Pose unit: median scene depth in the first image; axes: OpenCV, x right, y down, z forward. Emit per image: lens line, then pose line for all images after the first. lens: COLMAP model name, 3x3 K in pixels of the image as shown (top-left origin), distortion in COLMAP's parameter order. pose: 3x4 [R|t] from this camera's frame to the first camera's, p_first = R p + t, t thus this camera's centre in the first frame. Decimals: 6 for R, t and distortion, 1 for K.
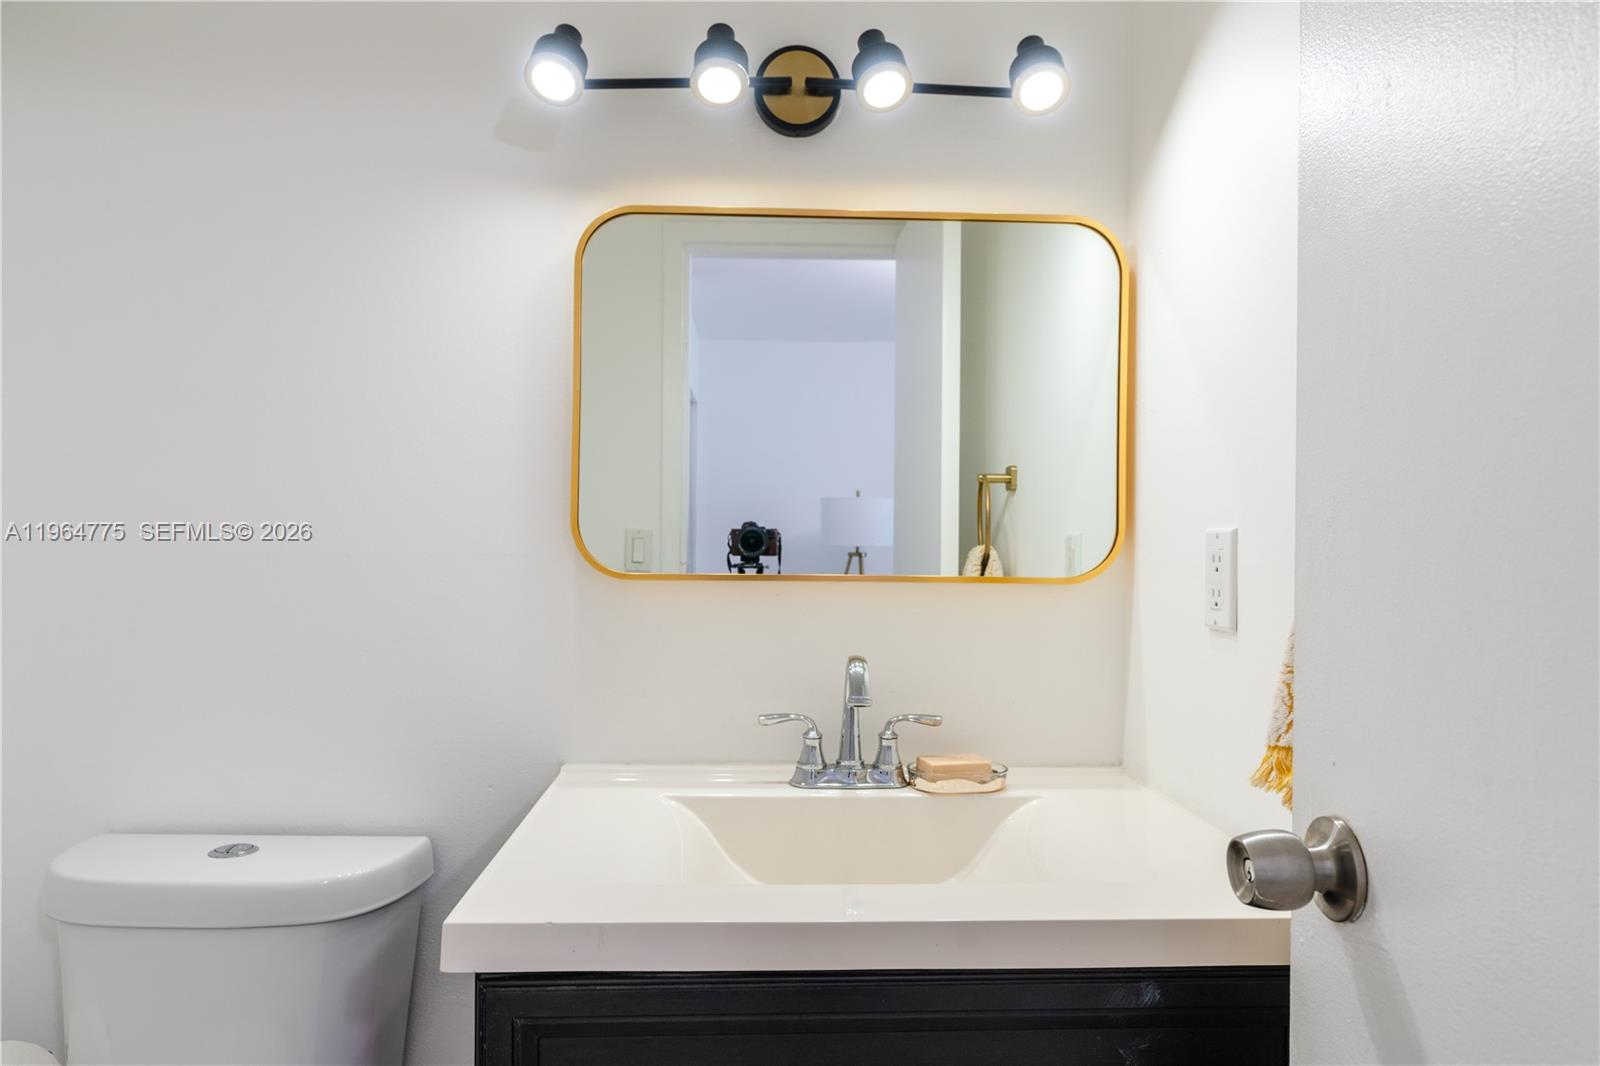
lens RADIAL K [[1005.2, 0, 802.0], [0, 1005.2, 548.8], [0, 0, 1]] dist [0.002344, 0.000691]
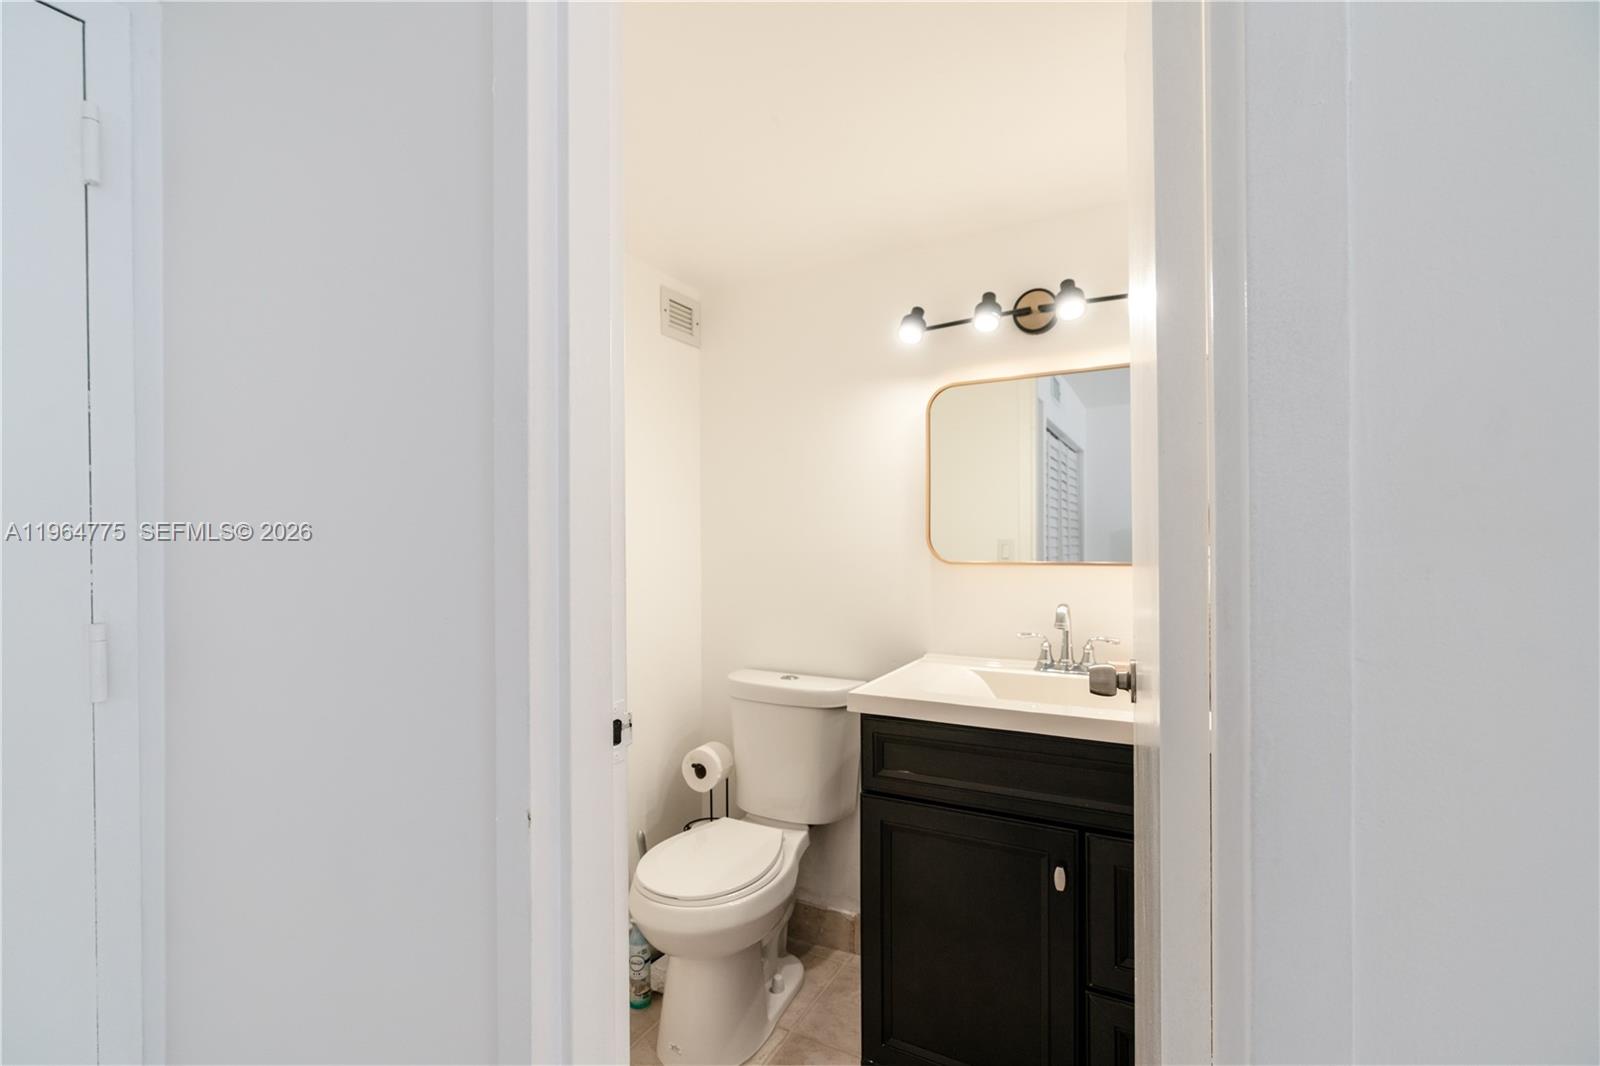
lens RADIAL K [[716.9, 0, 793.5], [0, 716.9, 544.2], [0, 0, 1]] dist [0.000609, 0.001016]
pose [[0.855170, -0.016913, -0.518071, 0.313656], [0.010281, 0.999824, -0.015670, 0.008916], [0.518245, 0.008074, 0.855194, -0.430054]]
